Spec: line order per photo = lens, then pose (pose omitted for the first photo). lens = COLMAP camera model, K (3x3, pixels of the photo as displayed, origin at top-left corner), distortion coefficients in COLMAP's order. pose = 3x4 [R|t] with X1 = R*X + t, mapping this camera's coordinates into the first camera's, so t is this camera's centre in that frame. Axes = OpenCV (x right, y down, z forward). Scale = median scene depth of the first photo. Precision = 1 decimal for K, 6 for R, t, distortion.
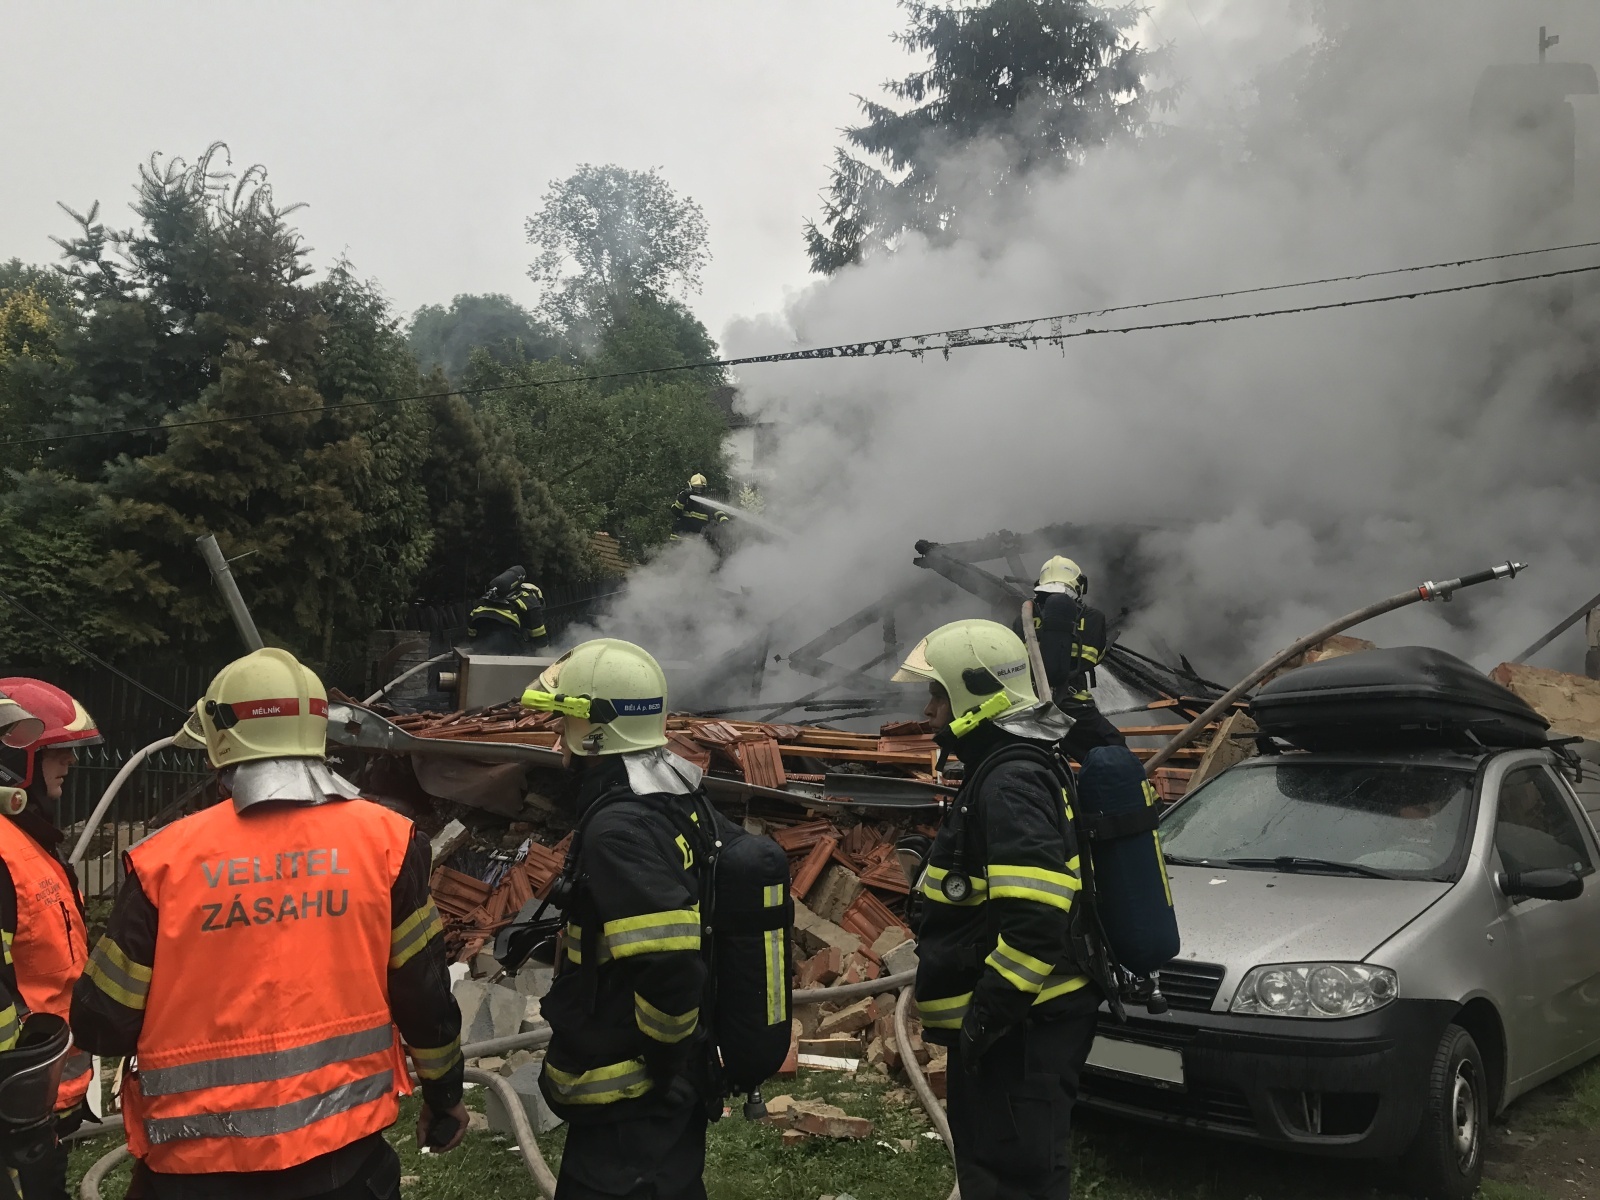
lens RADIAL K [[1340.7, 0, 797.7], [0, 1340.7, 575.9], [0, 0, 1]] dist [0.107690, -0.178433]
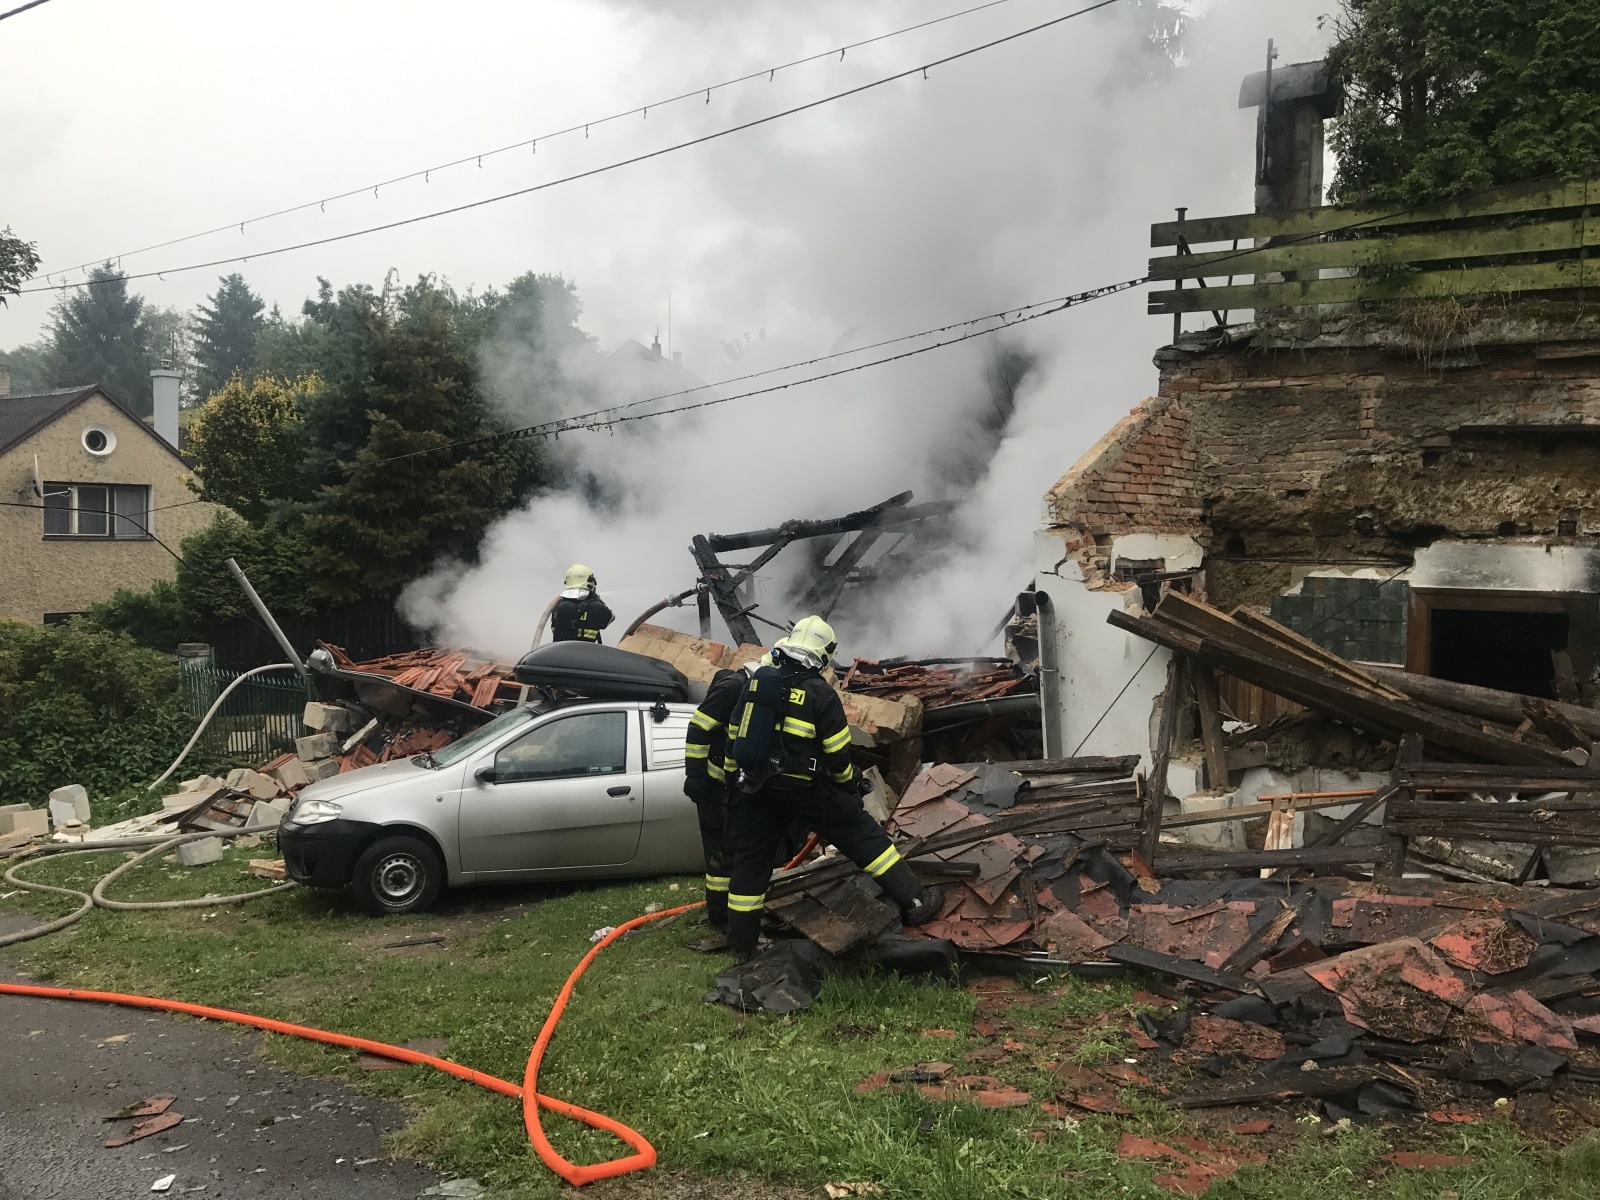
lens RADIAL K [[1314.2, 0, 800.0], [0, 1314.2, 600.0], [0, 0, 1]] dist [0.007038, -0.006723]
pose [[0.906748, -0.003031, -0.421662, 0.672190], [0.043123, 0.995398, 0.085577, -0.062261], [0.419462, -0.095781, 0.902706, -0.185414]]
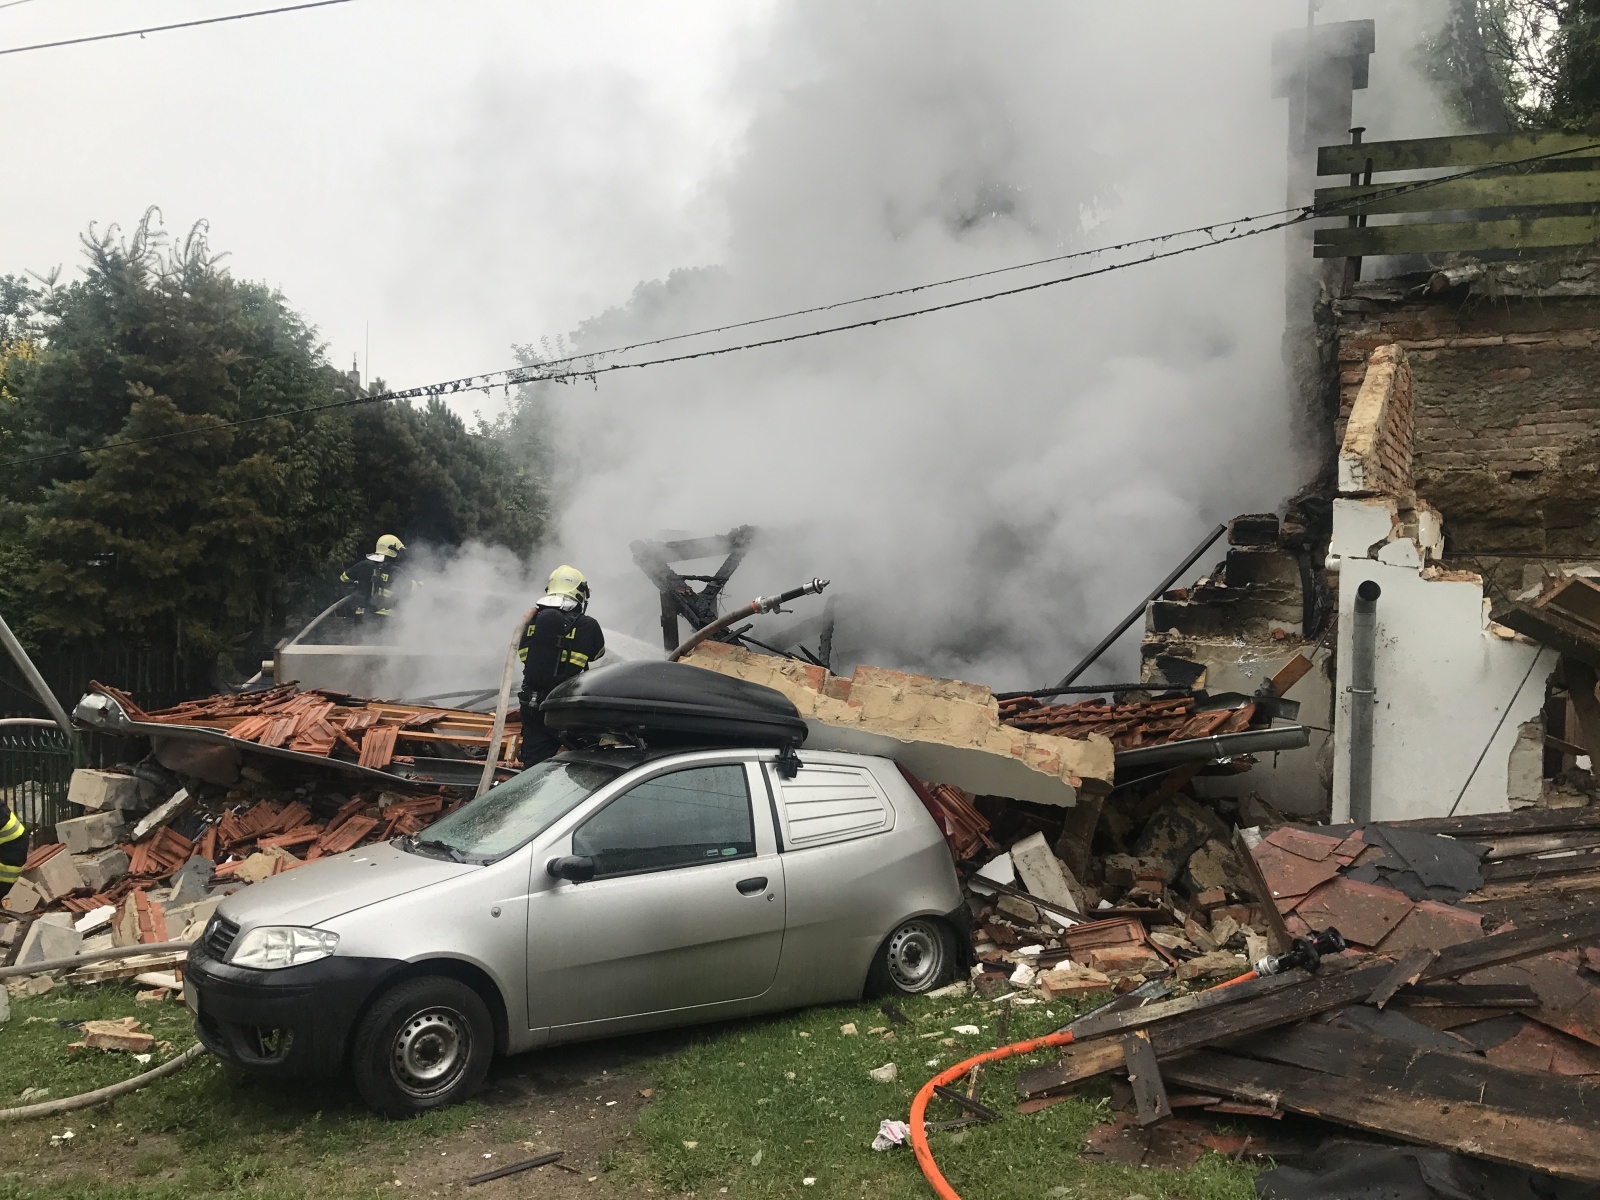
lens RADIAL K [[1328.6, 0, 806.8], [0, 1328.6, 593.4], [0, 0, 1]] dist [-0.018782, 0.060013]
pose [[0.982523, -0.016497, -0.185407, 0.376250], [0.025542, 0.998591, 0.046505, -0.025985], [0.184379, -0.050428, 0.981561, -0.042642]]
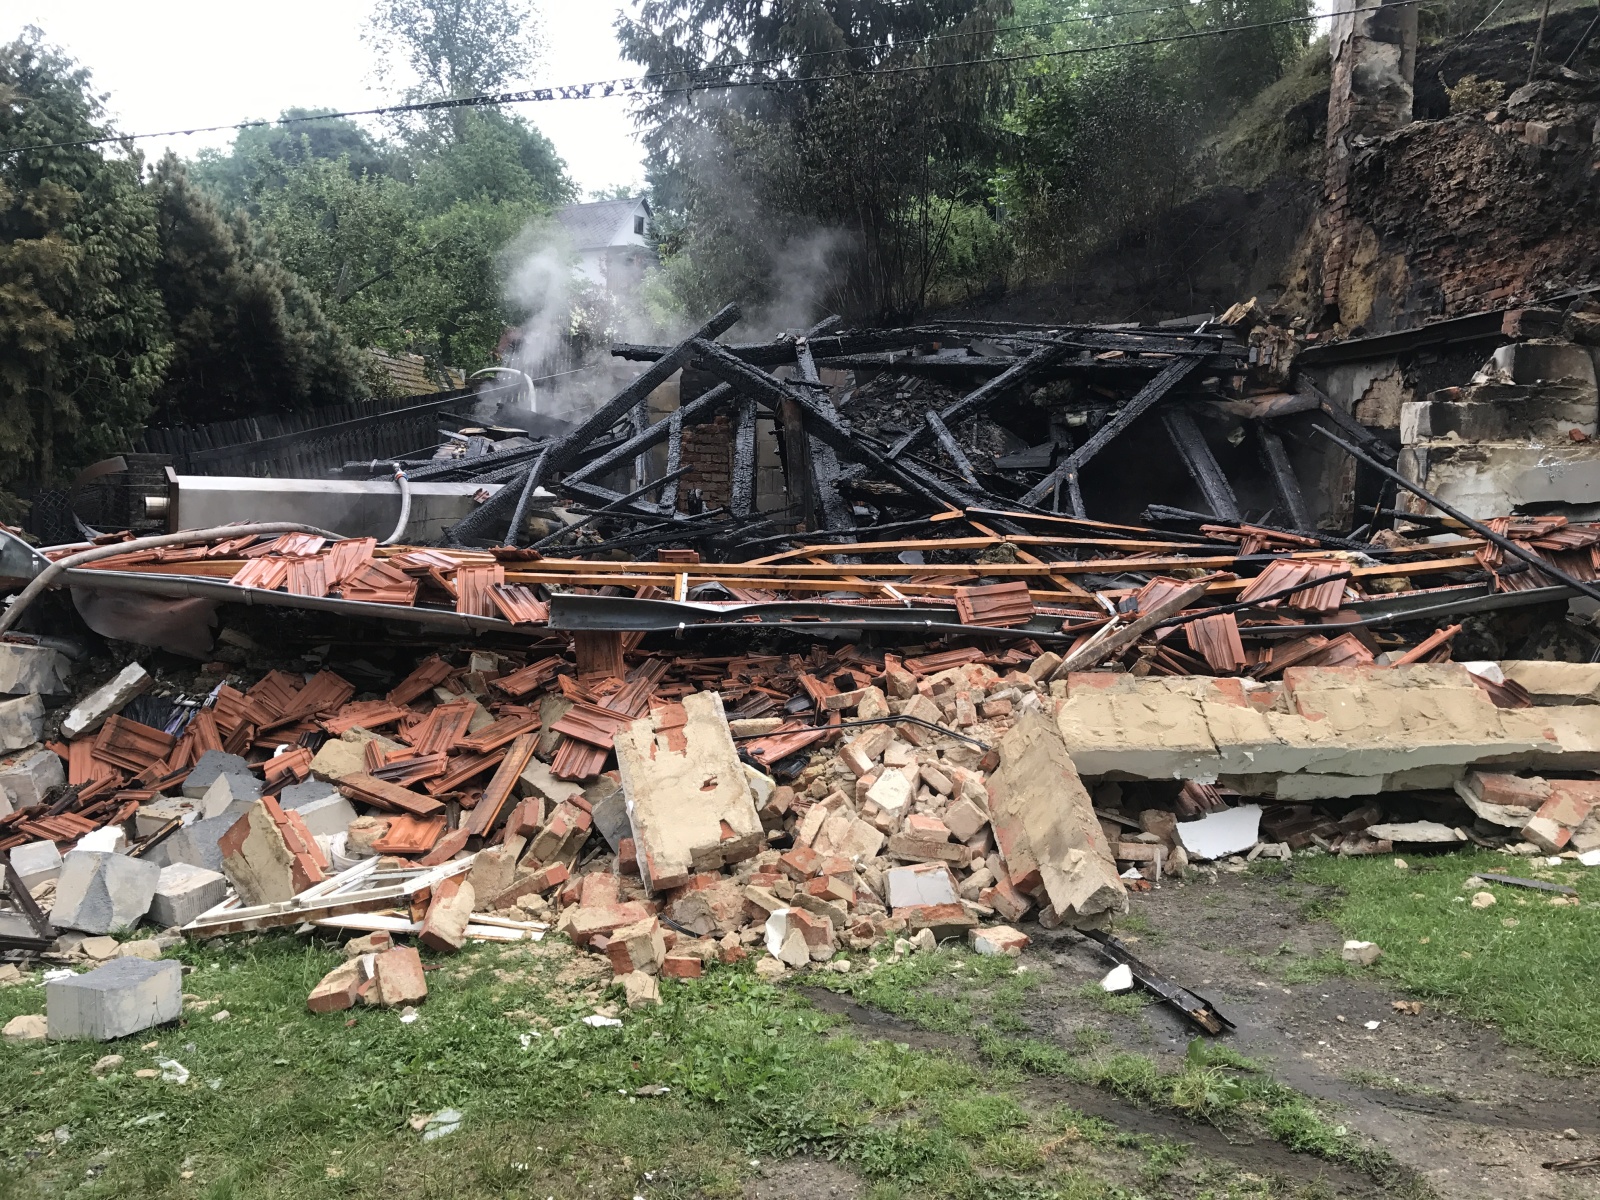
lens RADIAL K [[1317.2, 0, 804.5], [0, 1317.2, 650.0], [0, 0, 1]] dist [-0.004081, 0.001679]
pose [[0.995428, -0.026006, 0.091911, 0.070850], [0.009426, 0.984272, 0.176410, 0.020618], [-0.095053, -0.174737, 0.980016, 0.098126]]
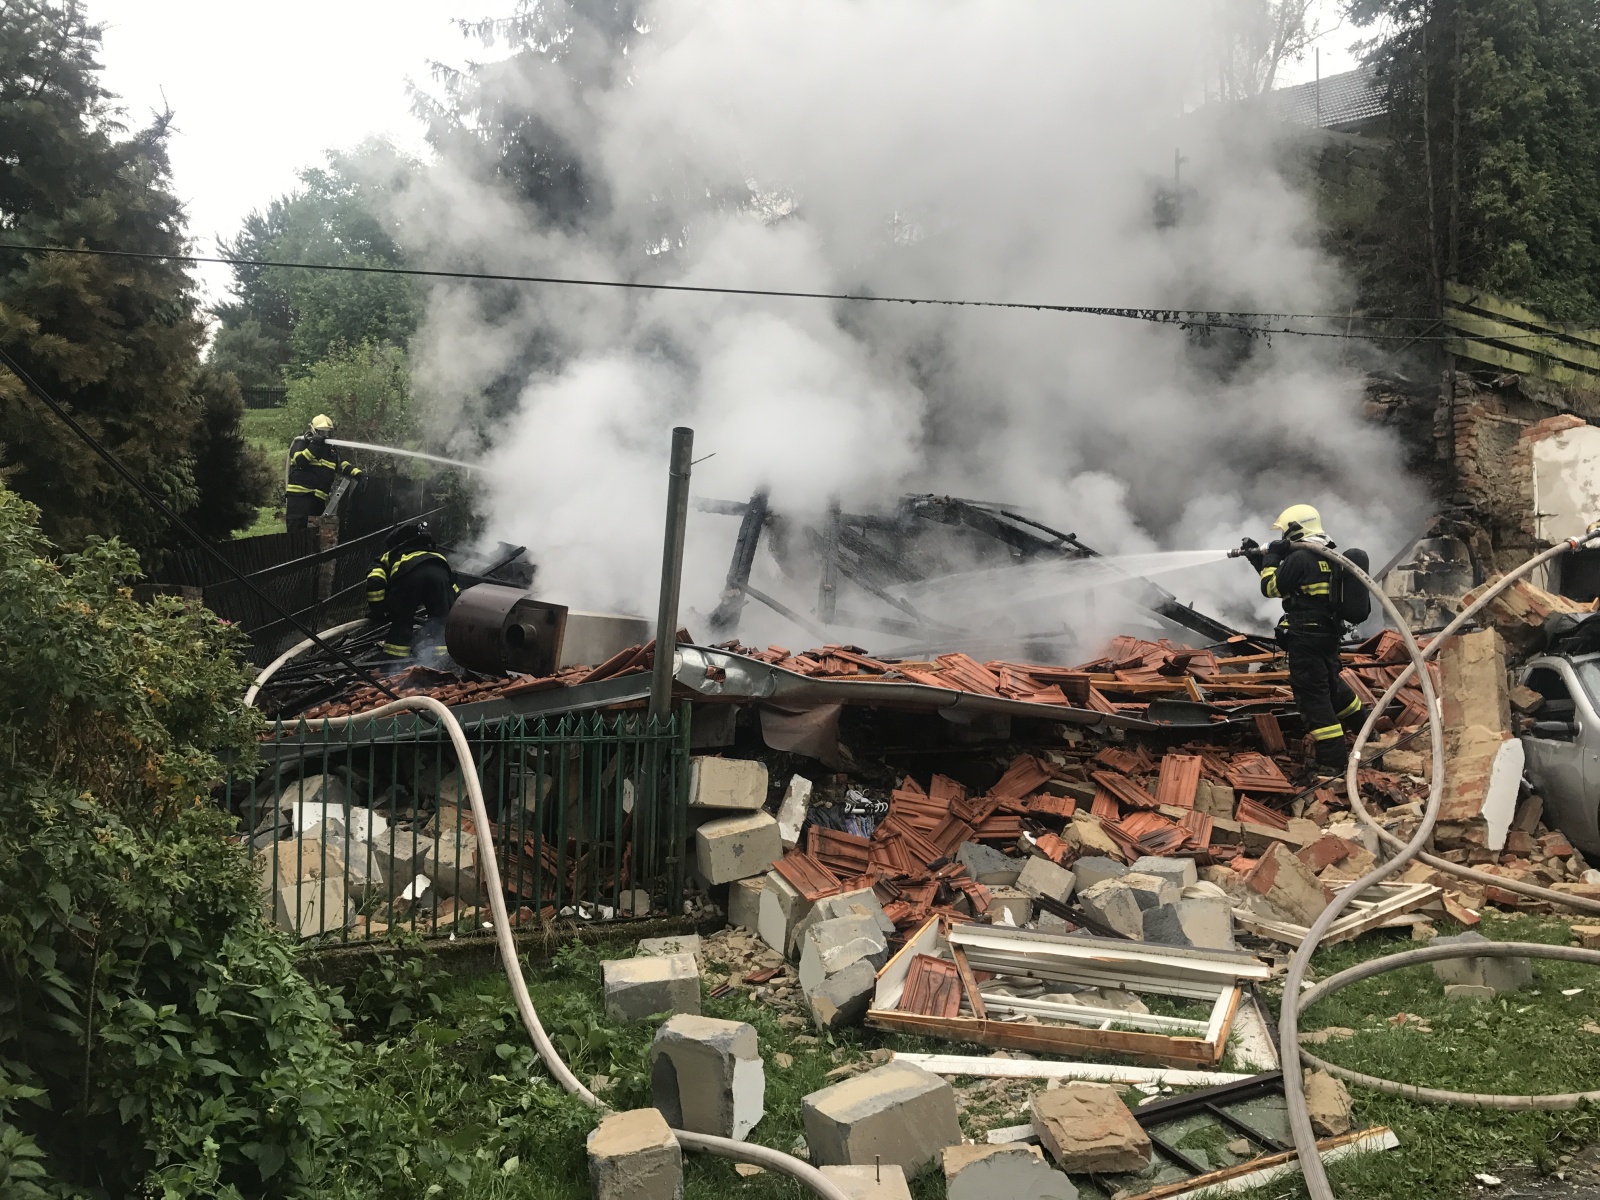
lens RADIAL K [[1314.2, 0, 800.0], [0, 1314.2, 600.0], [0, 0, 1]] dist [0.007038, -0.006723]
pose [[0.745124, 0.008559, 0.666871, -0.596512], [-0.020895, 0.999726, 0.010515, 0.040190], [-0.666598, -0.021769, 0.745099, 0.258334]]
